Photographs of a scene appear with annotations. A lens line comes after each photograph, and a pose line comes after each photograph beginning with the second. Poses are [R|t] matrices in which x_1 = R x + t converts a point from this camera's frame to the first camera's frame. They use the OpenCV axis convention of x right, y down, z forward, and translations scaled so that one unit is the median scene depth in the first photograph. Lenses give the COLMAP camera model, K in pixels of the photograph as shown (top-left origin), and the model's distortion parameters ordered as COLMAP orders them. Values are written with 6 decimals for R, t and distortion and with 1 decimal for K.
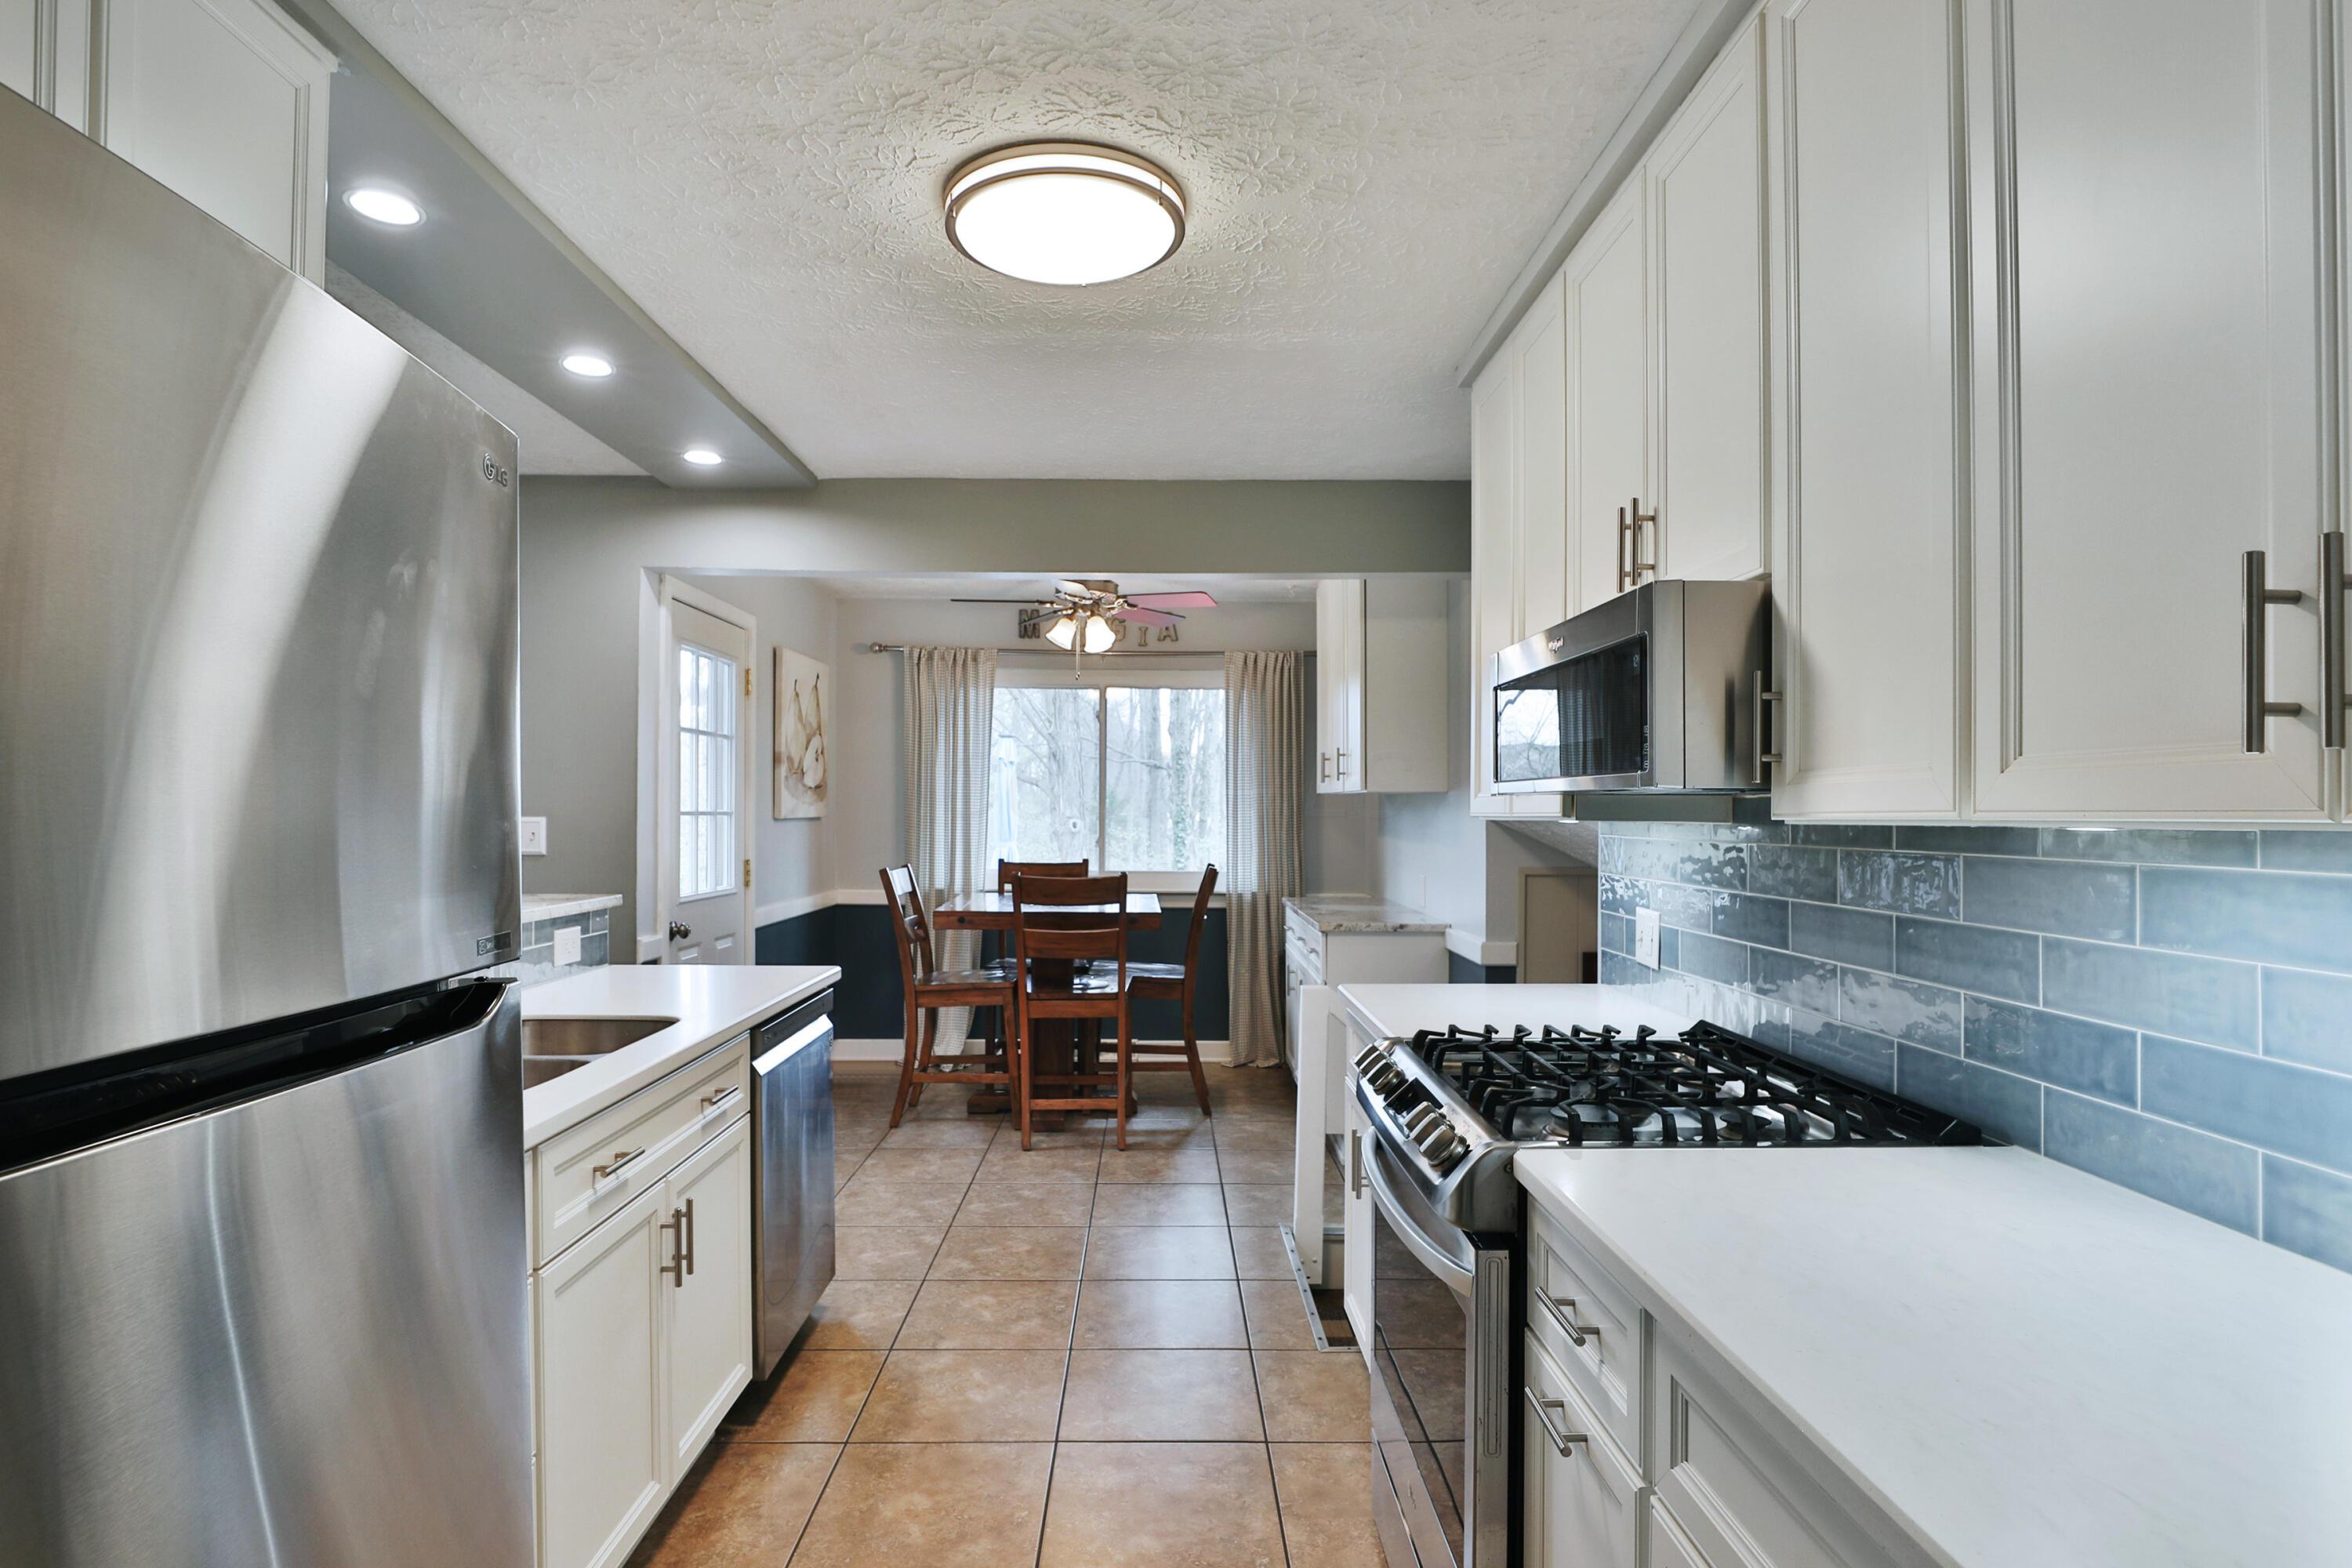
lens RADIAL K [[1226.5, 0, 1176.0], [0, 1226.5, 784.0], [0, 0, 1]] dist [-0.000442, -0.000025]
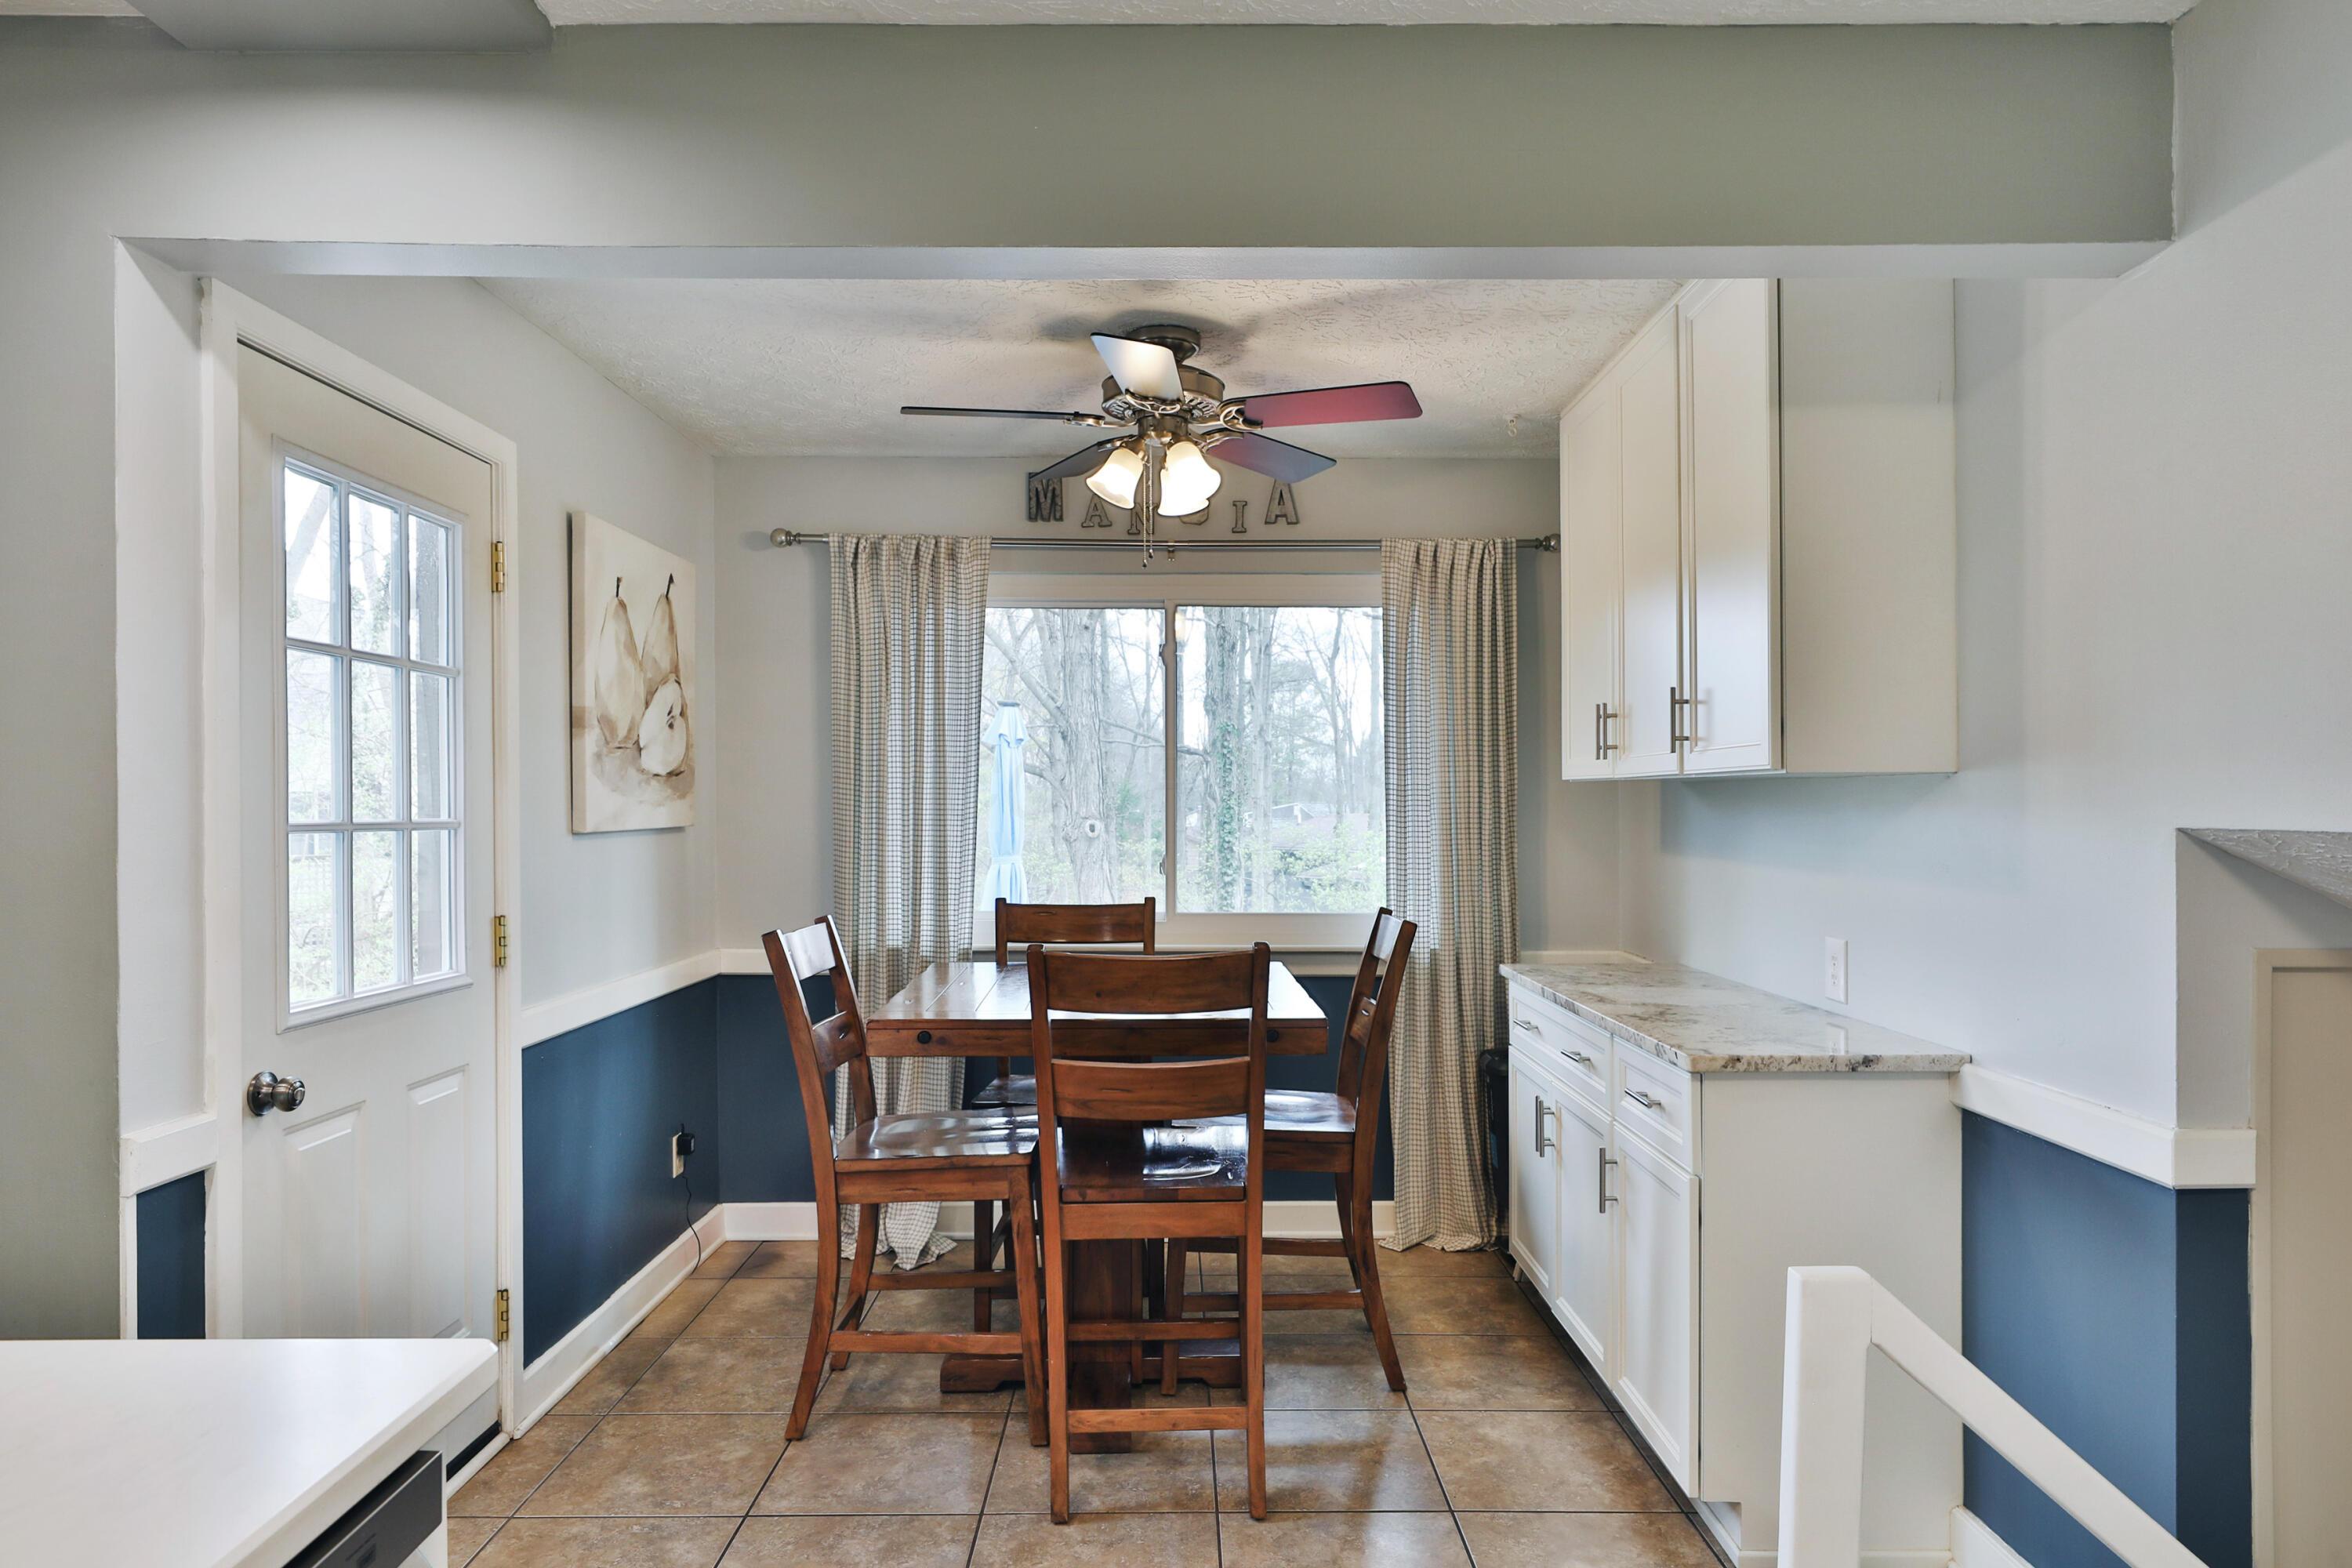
lens RADIAL K [[1415.5, 0, 1243.2], [0, 1415.5, 795.6], [0, 0, 1]] dist [0.044259, -0.000030]
pose [[0.999382, -0.005128, 0.034783, -0.060341], [0.004647, 0.999893, 0.013890, 0.005166], [-0.034851, -0.013720, 0.999298, 0.386993]]
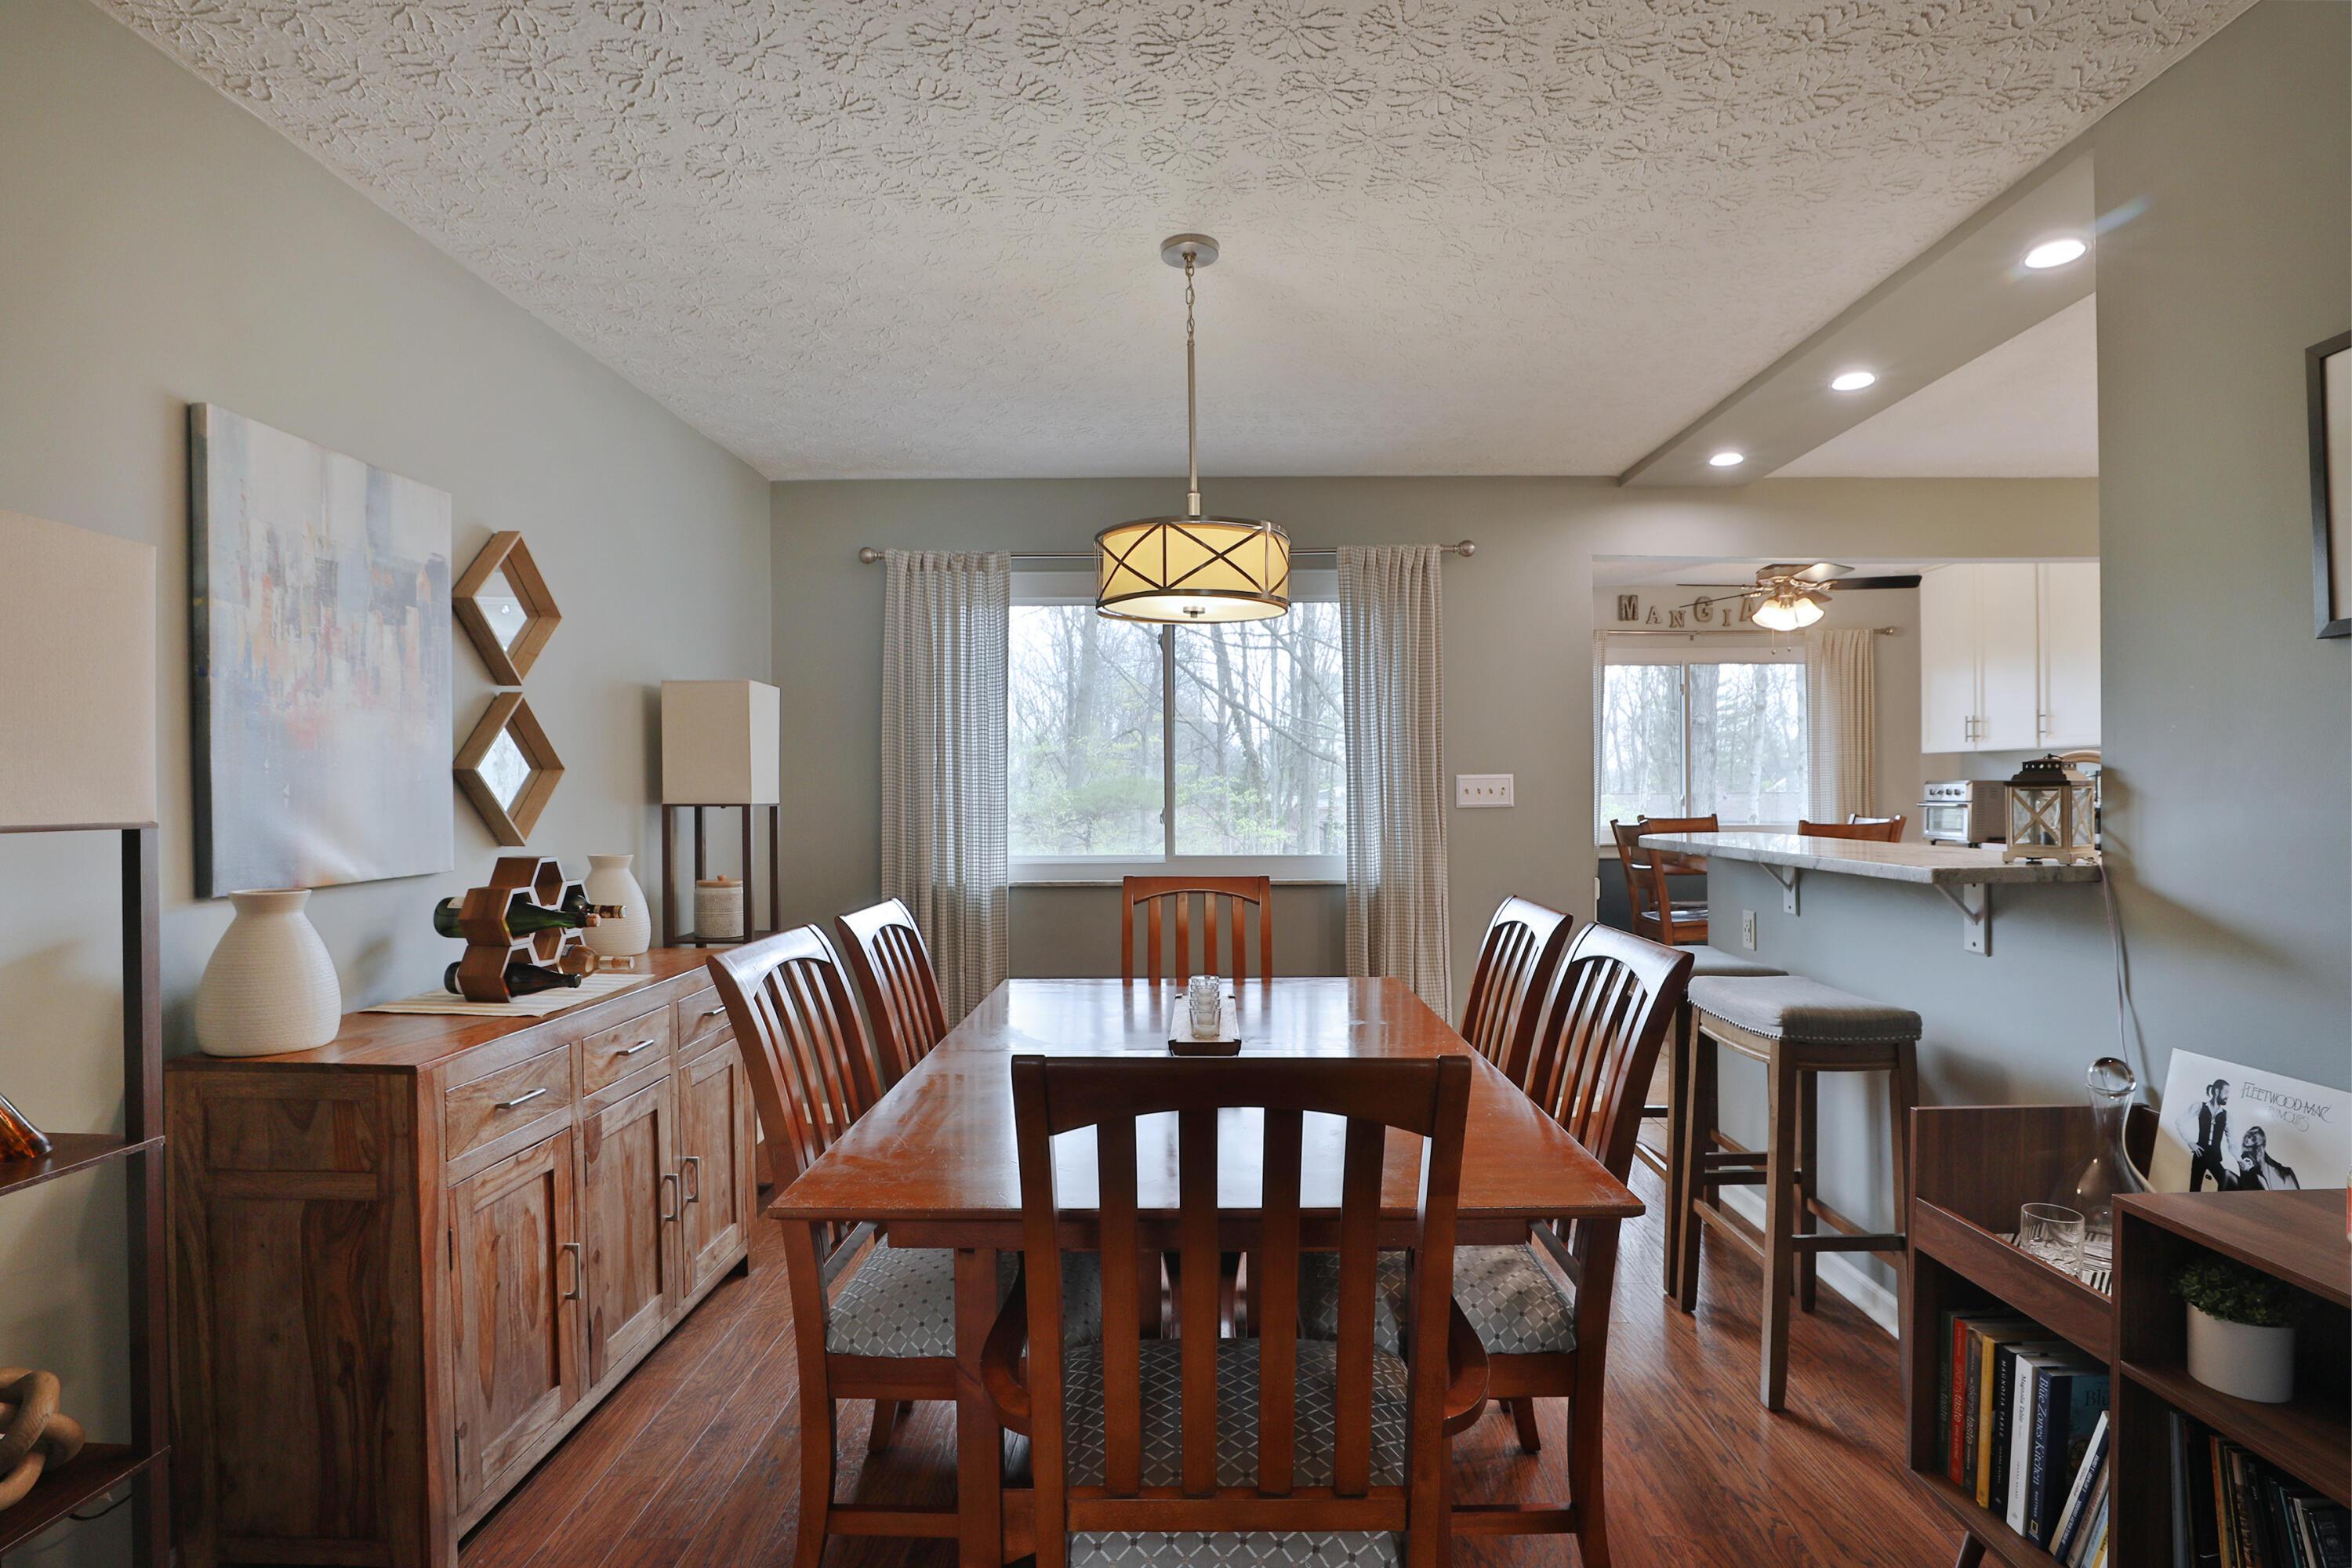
lens RADIAL K [[1144.0, 0, 1195.6], [0, 1144.0, 796.9], [0, 0, 1]] dist [-0.065093, 0.028914]
pose [[0.999726, -0.010988, -0.020654, -0.601645], [0.011516, 0.999606, 0.025599, 0.014746], [0.020365, -0.025830, 0.999459, -0.061030]]
